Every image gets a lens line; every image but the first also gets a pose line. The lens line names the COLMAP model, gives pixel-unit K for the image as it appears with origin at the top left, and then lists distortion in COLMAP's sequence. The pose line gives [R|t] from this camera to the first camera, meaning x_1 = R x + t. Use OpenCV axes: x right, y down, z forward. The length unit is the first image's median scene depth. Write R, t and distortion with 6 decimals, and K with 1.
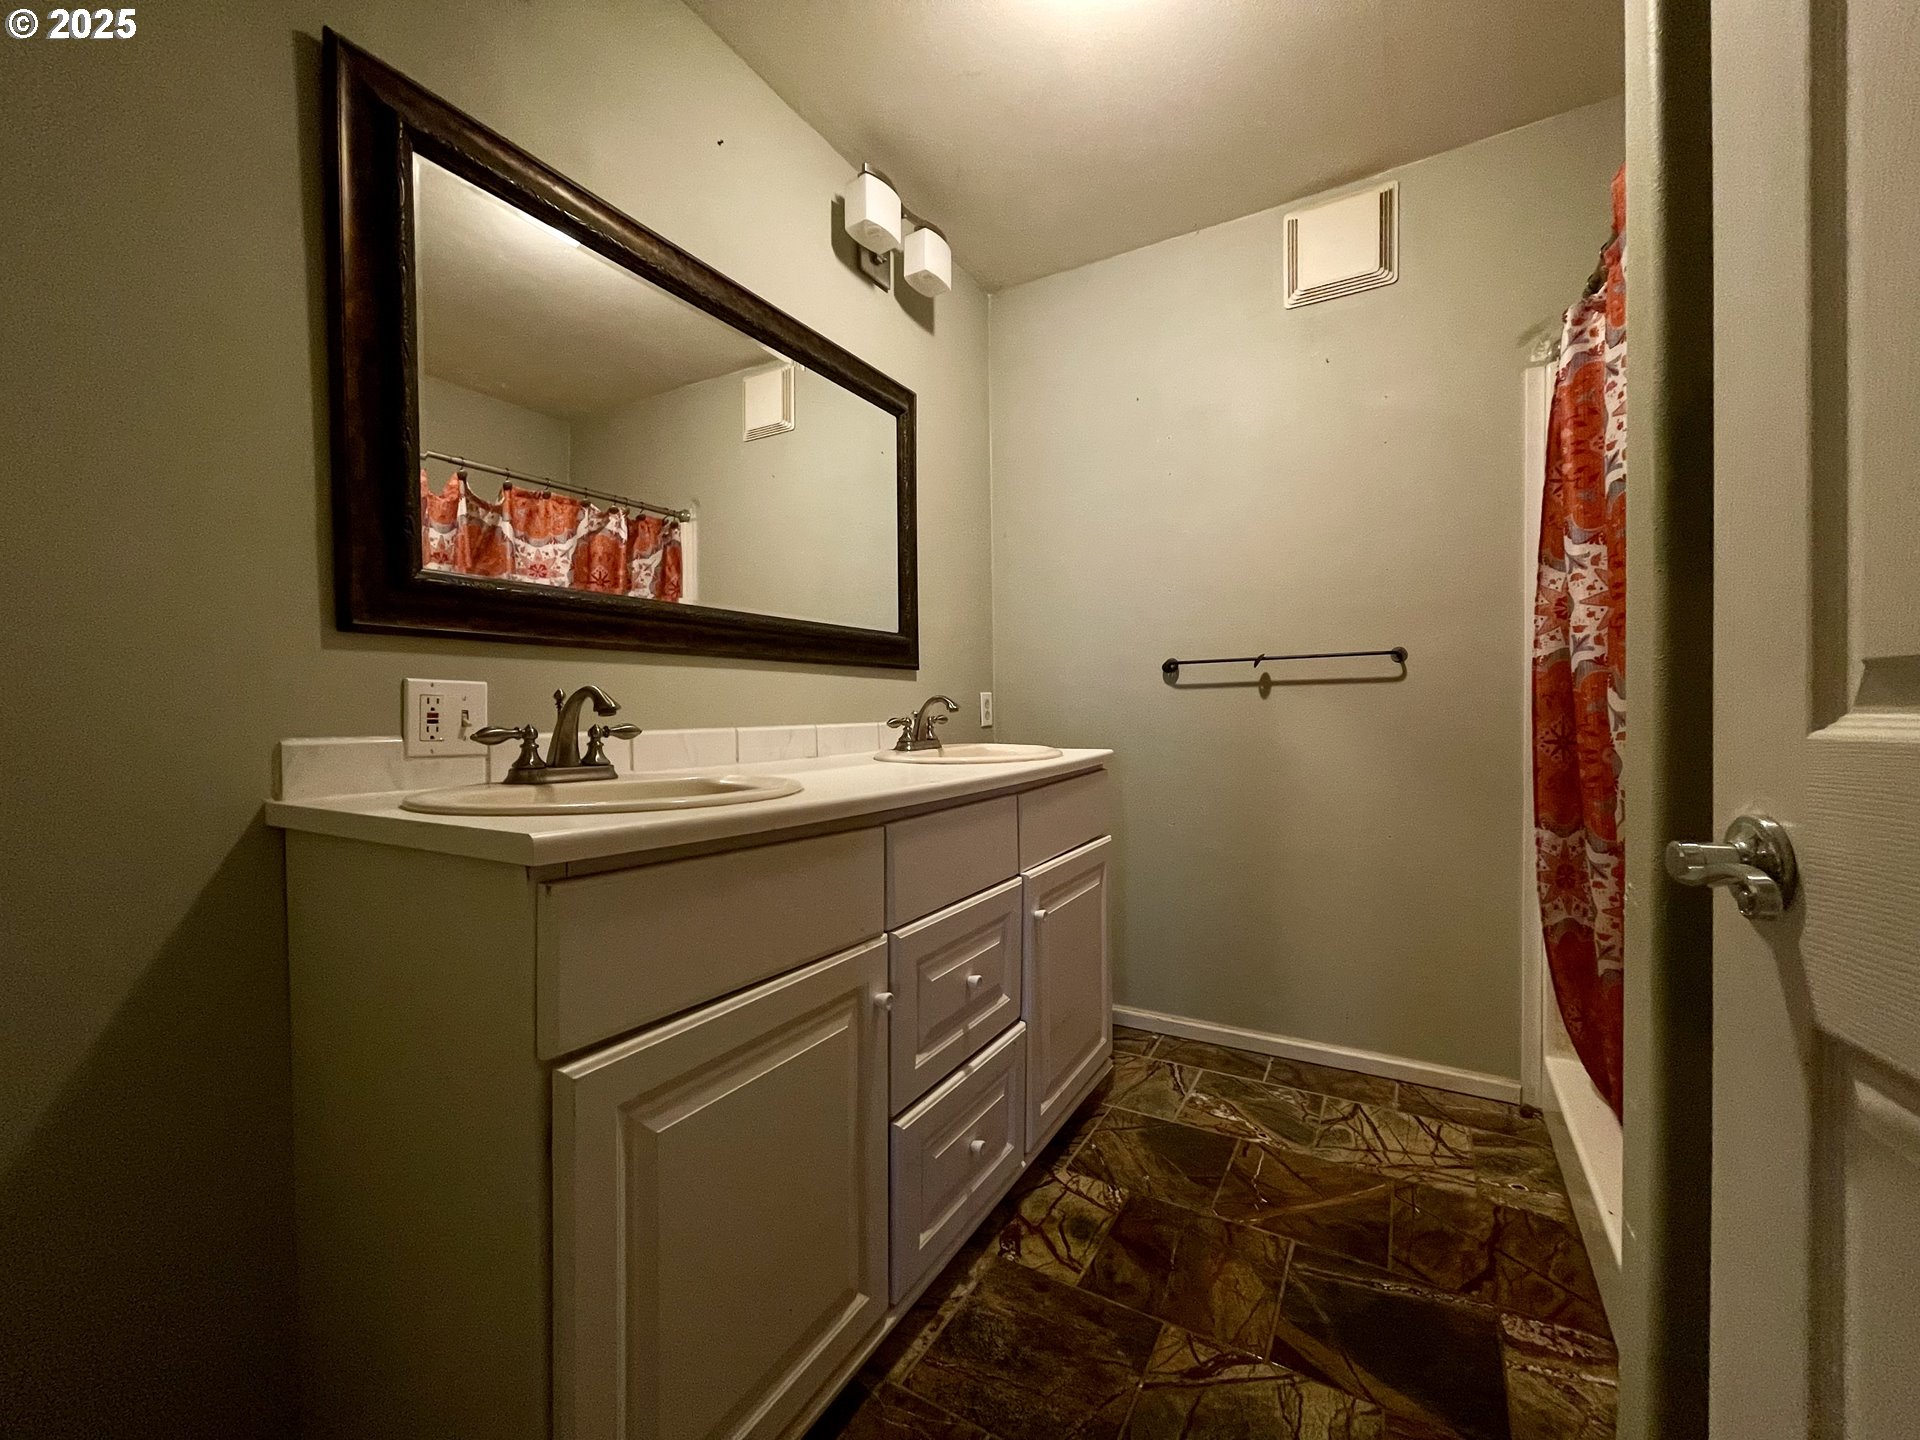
lens RADIAL K [[787.0, 0, 960.2], [0, 787.0, 723.9], [0, 0, 1]] dist [0.001983, -0.001338]
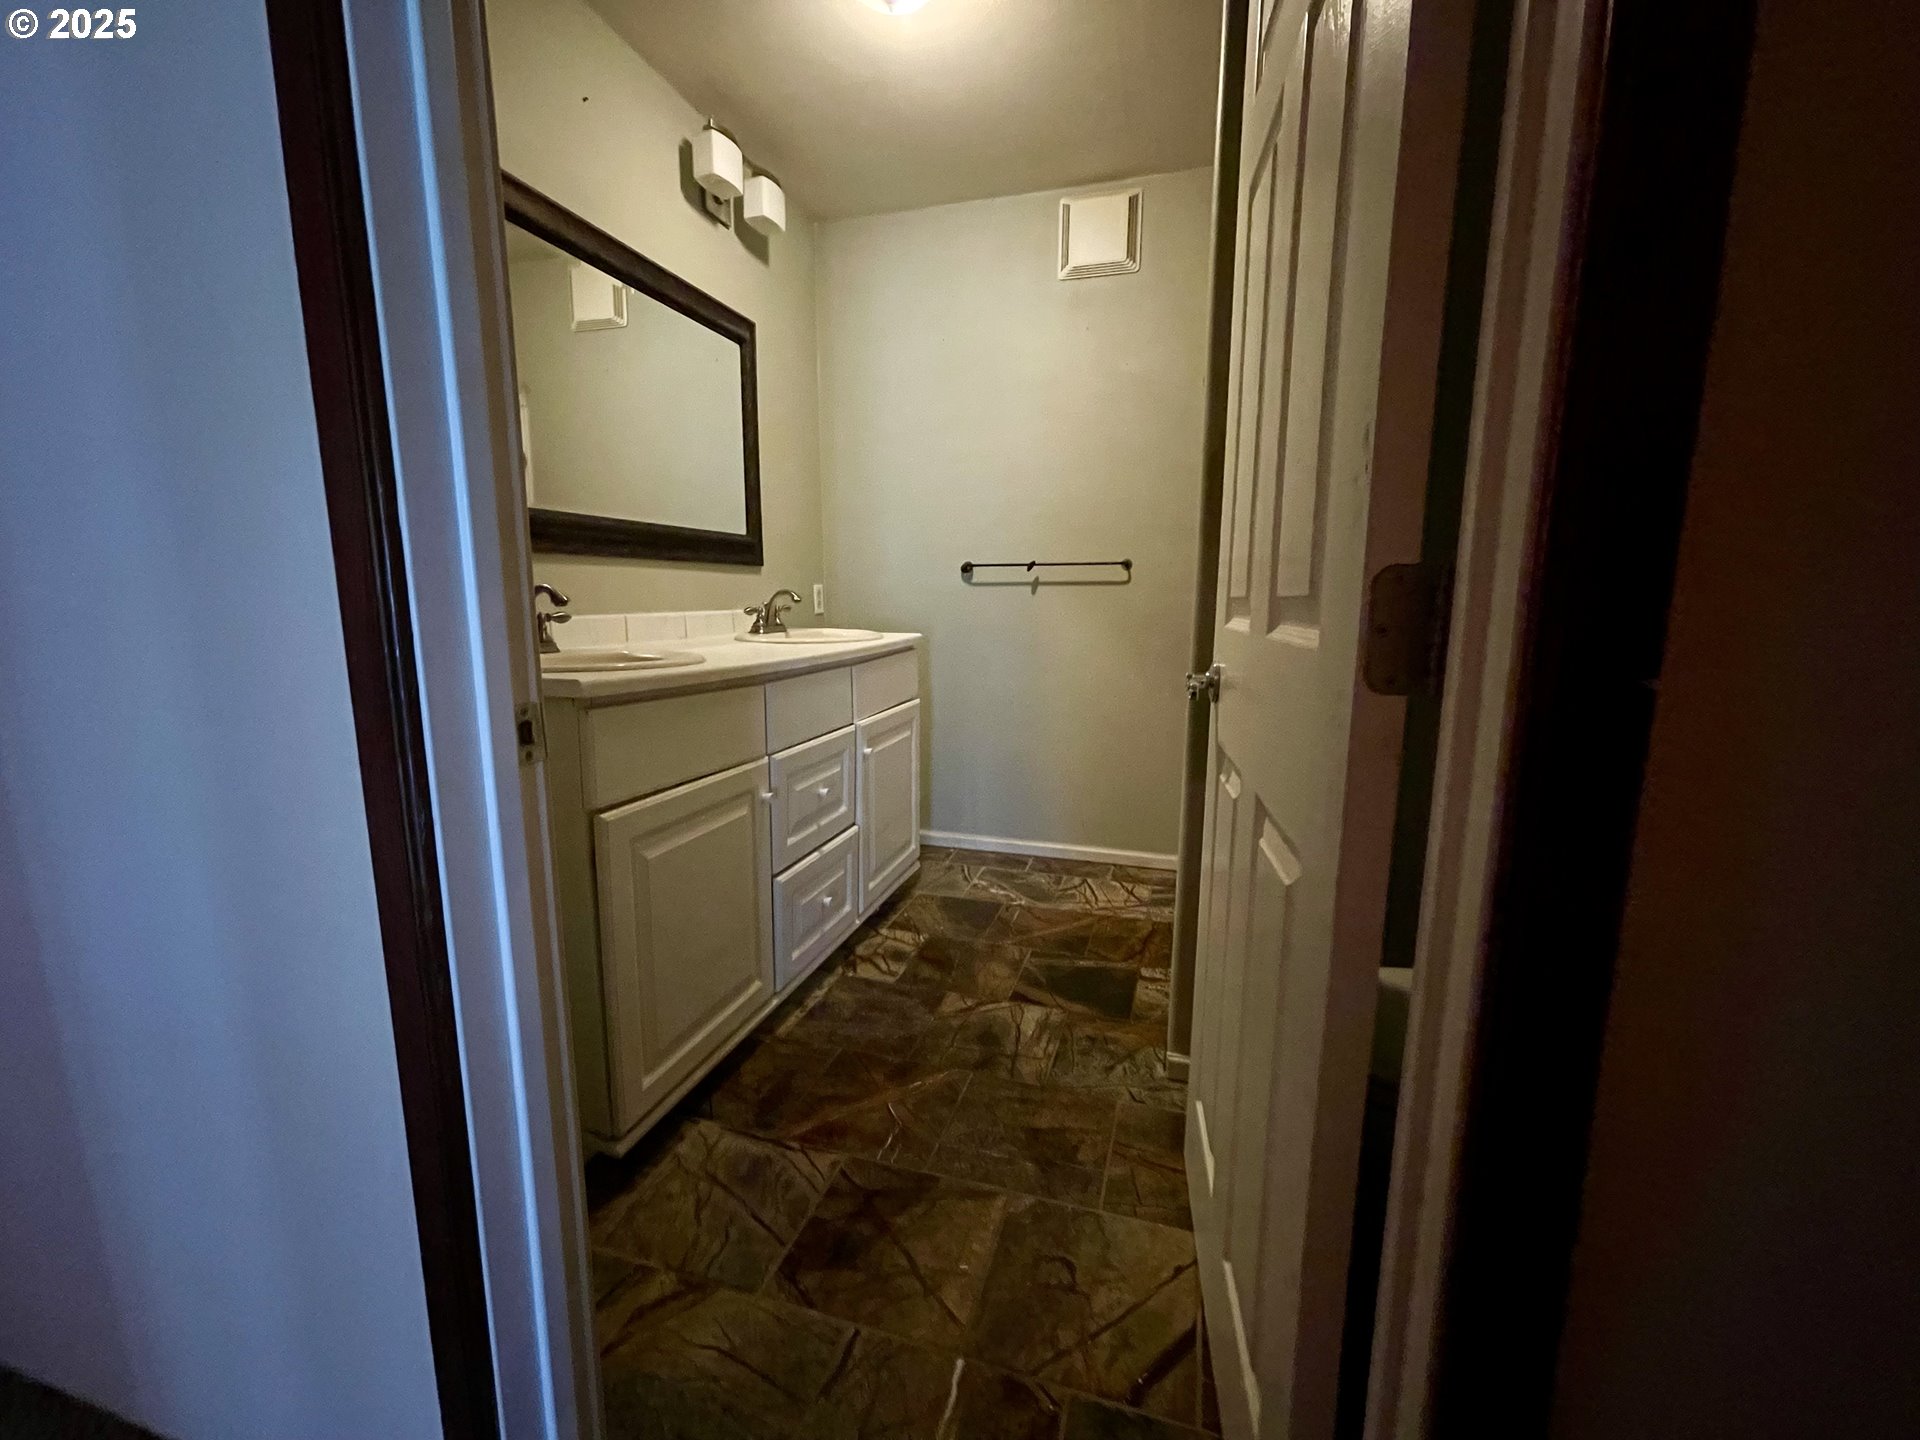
lens RADIAL K [[787.0, 0, 960.2], [0, 787.0, 723.9], [0, 0, 1]] dist [0.001983, -0.001338]
pose [[0.973297, -0.021679, 0.228523, -0.052023], [-0.011603, 0.989612, 0.143296, -0.007773], [-0.229256, -0.142121, 0.962935, -0.342298]]
